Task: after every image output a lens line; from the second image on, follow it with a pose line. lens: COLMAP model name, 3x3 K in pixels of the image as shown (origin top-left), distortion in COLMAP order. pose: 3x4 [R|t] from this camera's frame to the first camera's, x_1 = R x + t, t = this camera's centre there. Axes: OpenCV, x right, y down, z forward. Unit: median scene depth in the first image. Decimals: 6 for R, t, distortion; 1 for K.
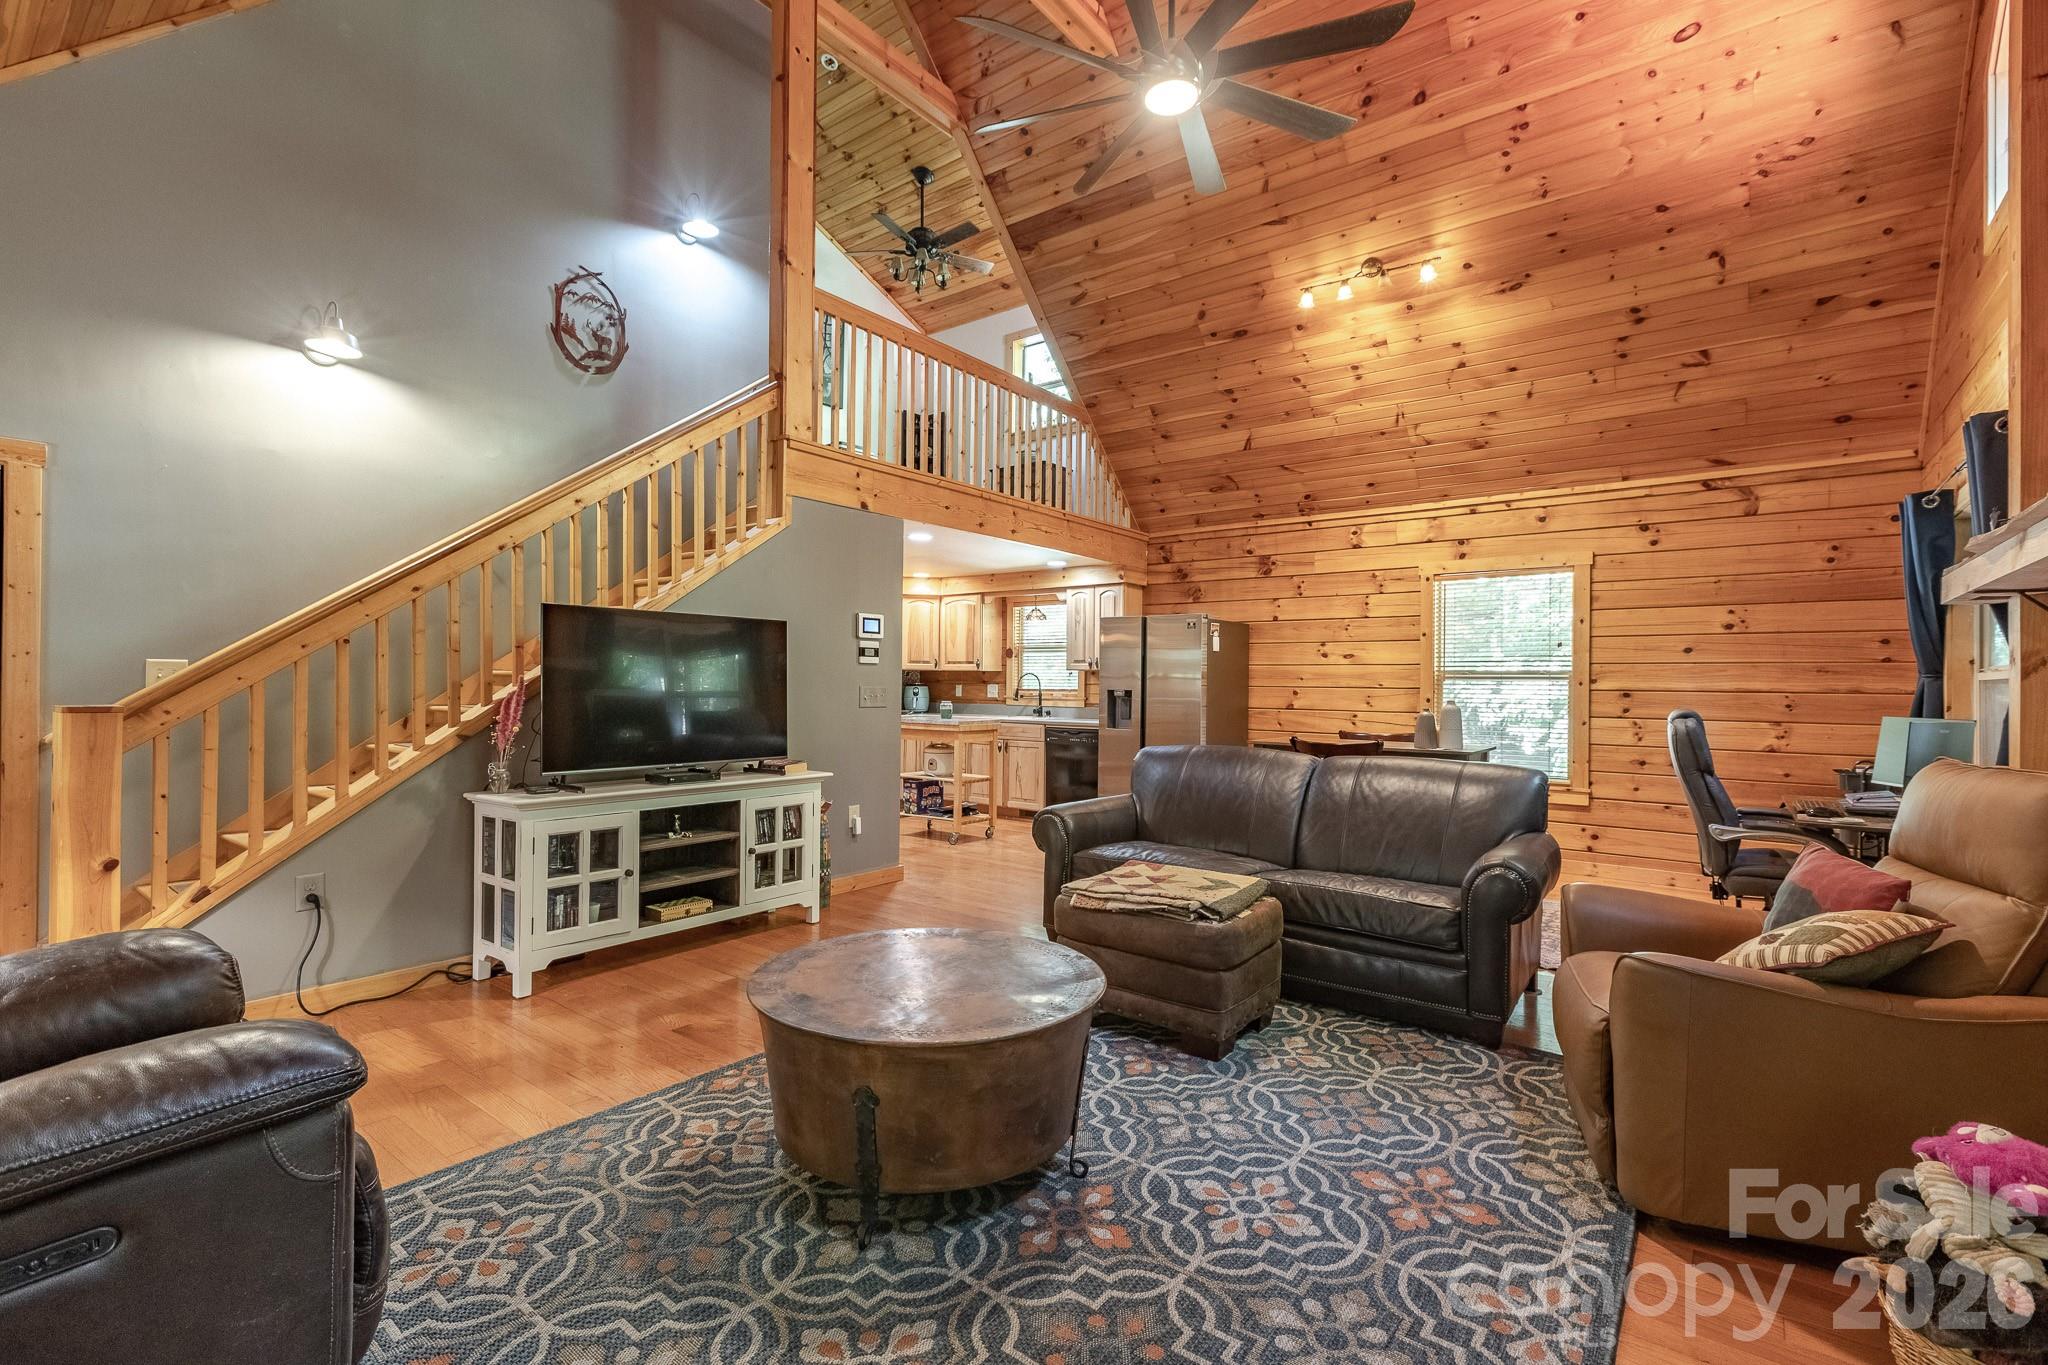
lens RADIAL K [[916.0, 0, 1015.0], [0, 916.0, 678.8], [0, 0, 1]] dist [0.003481, -0.001384]
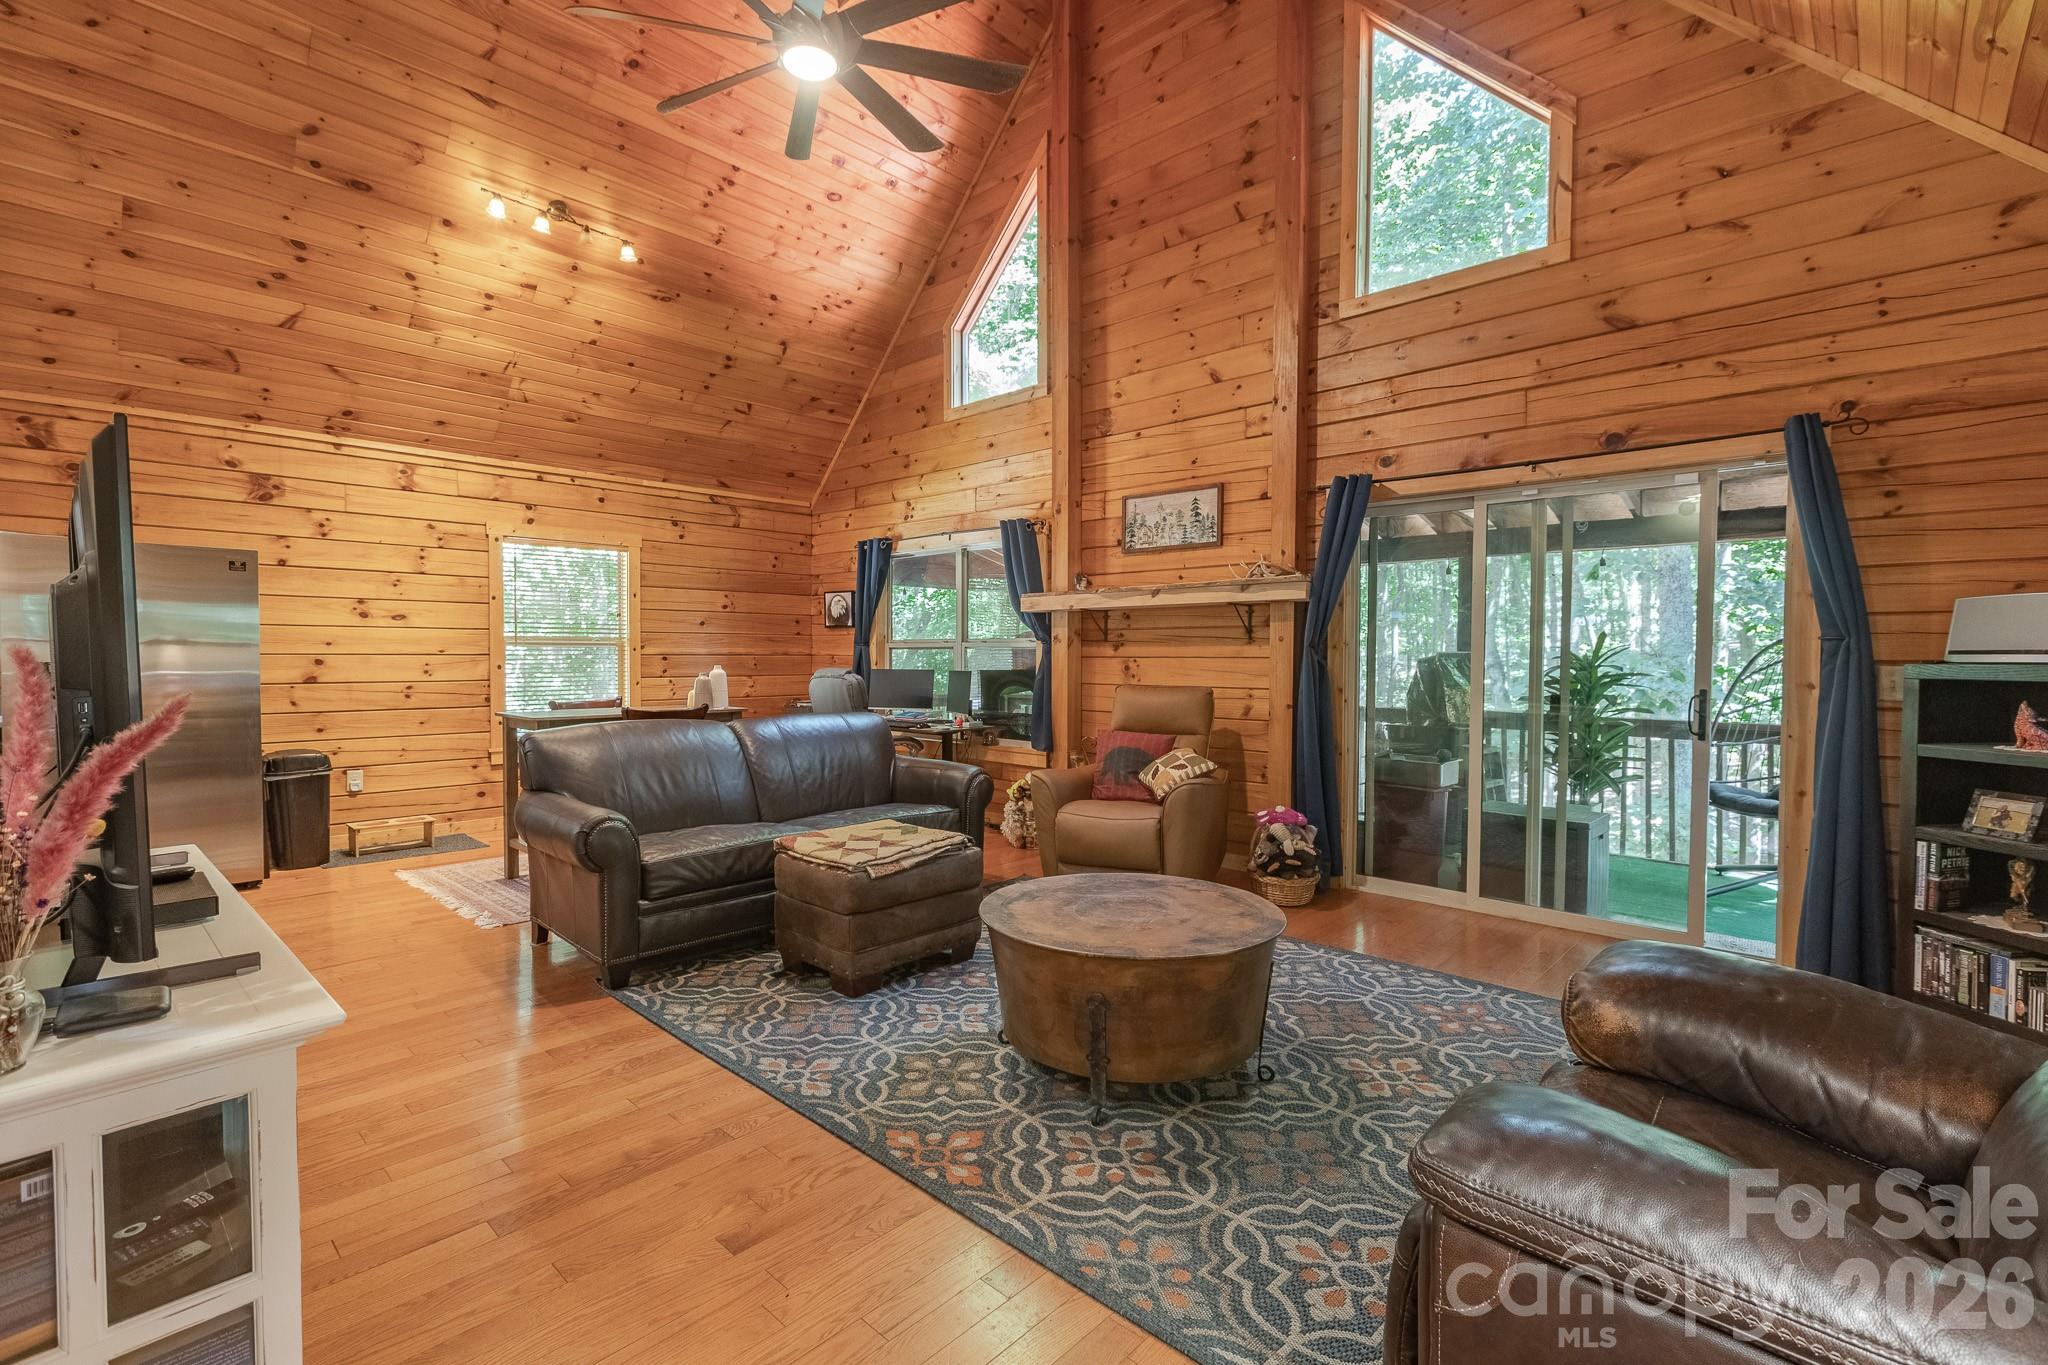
lens RADIAL K [[916.0, 0, 1022.2], [0, 916.0, 675.2], [0, 0, 1]] dist [0.003481, -0.001384]
pose [[0.089166, -0.032753, 0.995478, -0.532247], [-0.007200, 0.999412, 0.033527, -0.004756], [-0.995991, -0.010157, 0.088878, 0.438866]]
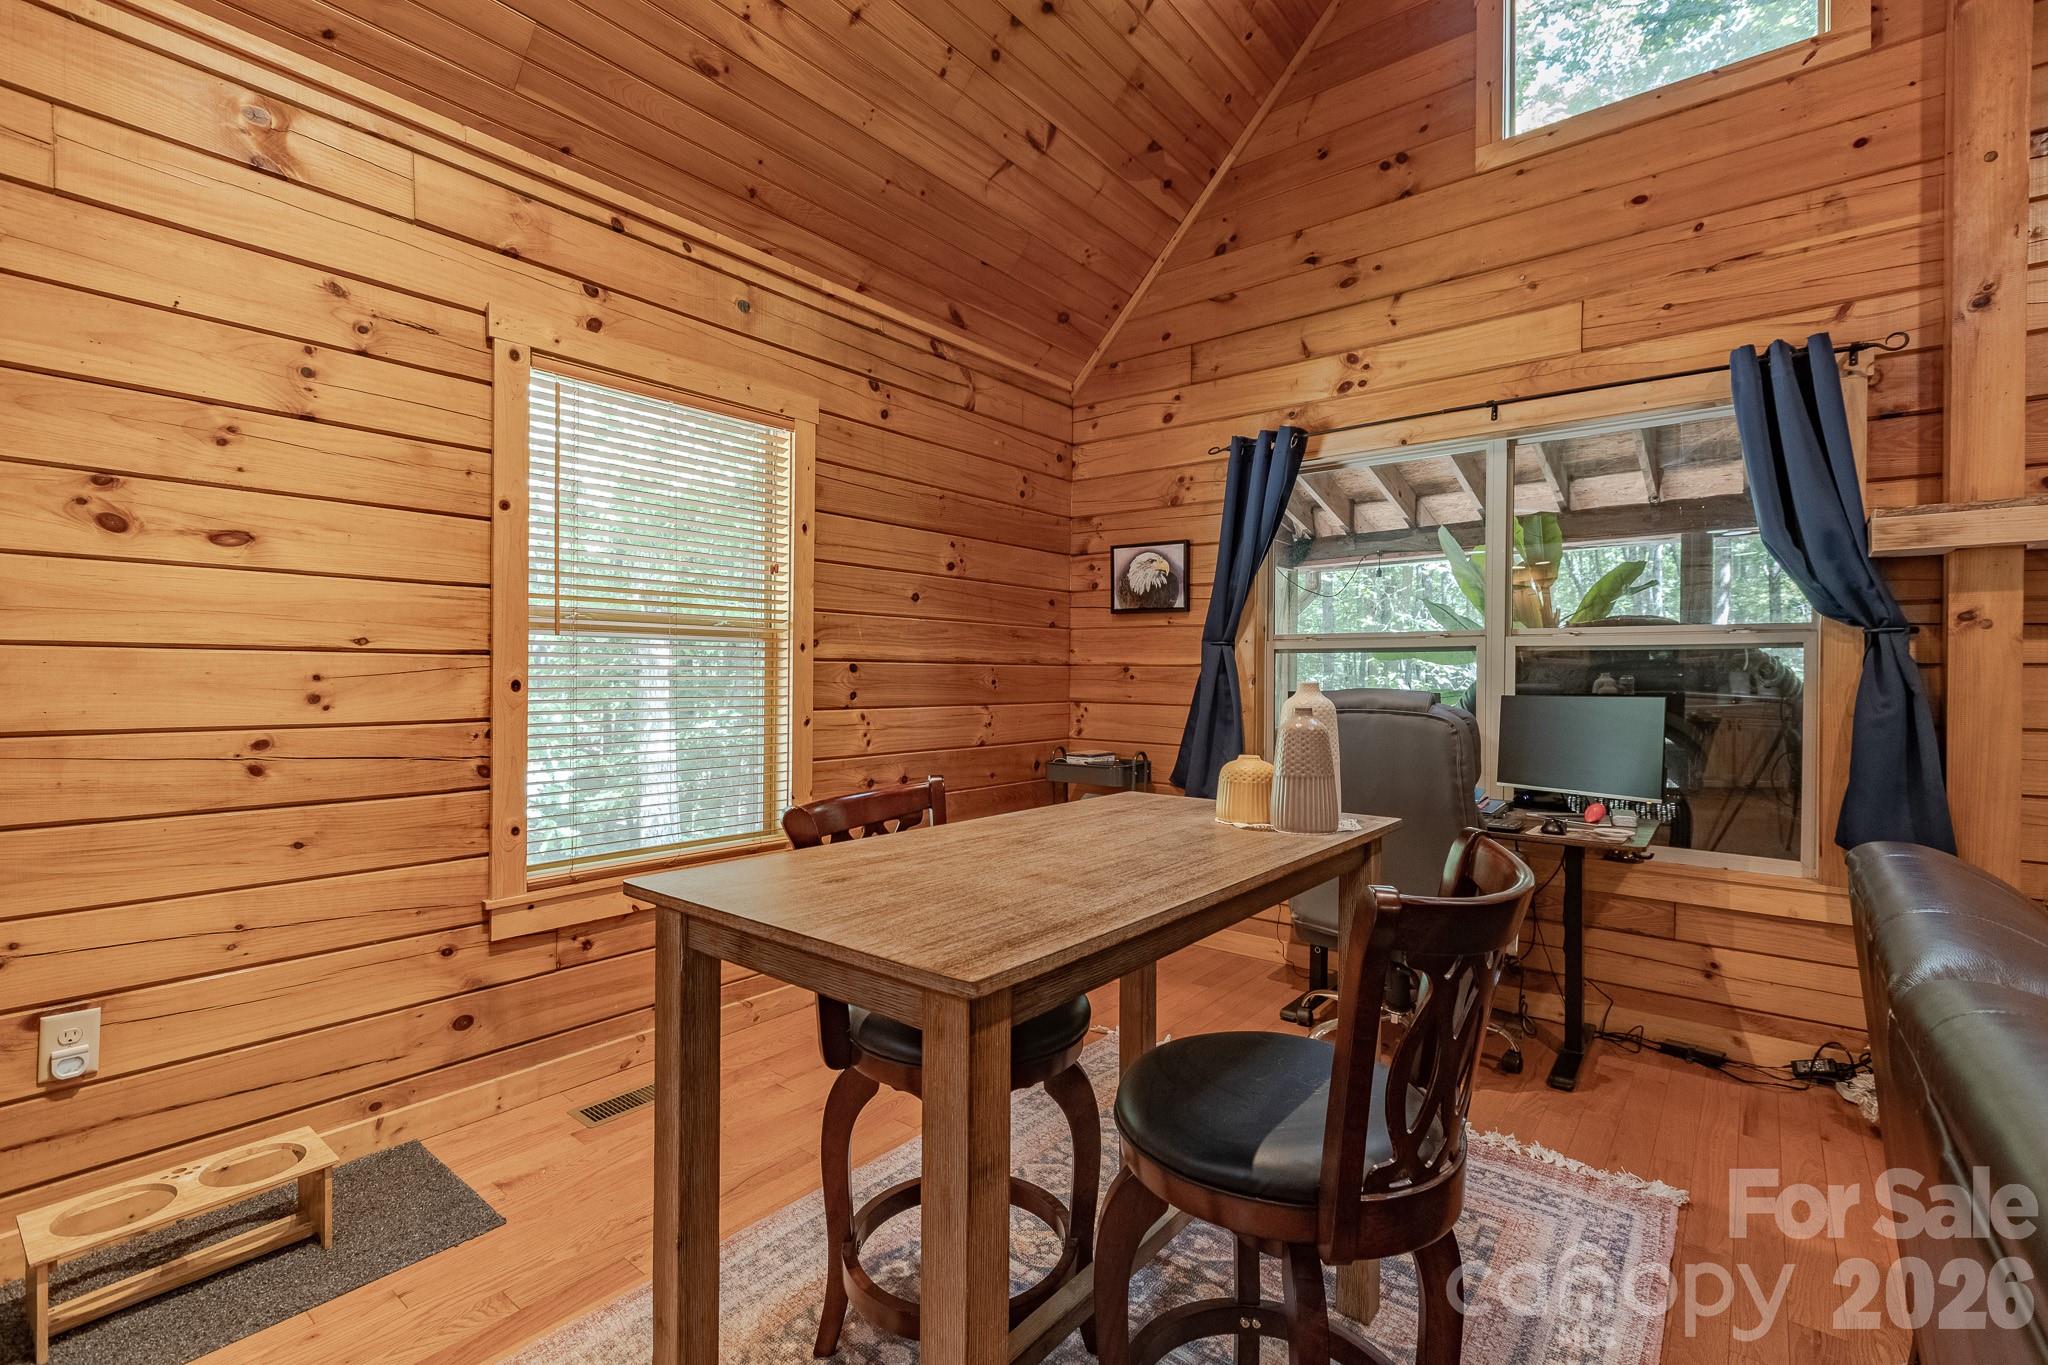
lens RADIAL K [[916.0, 0, 1022.1], [0, 916.0, 677.4], [0, 0, 1]] dist [0.003481, -0.001384]
pose [[0.015647, -0.014855, 0.999767, 0.099954], [-0.013603, 0.999794, 0.015068, 0.013939], [-0.999785, -0.013835, 0.015441, 0.931109]]
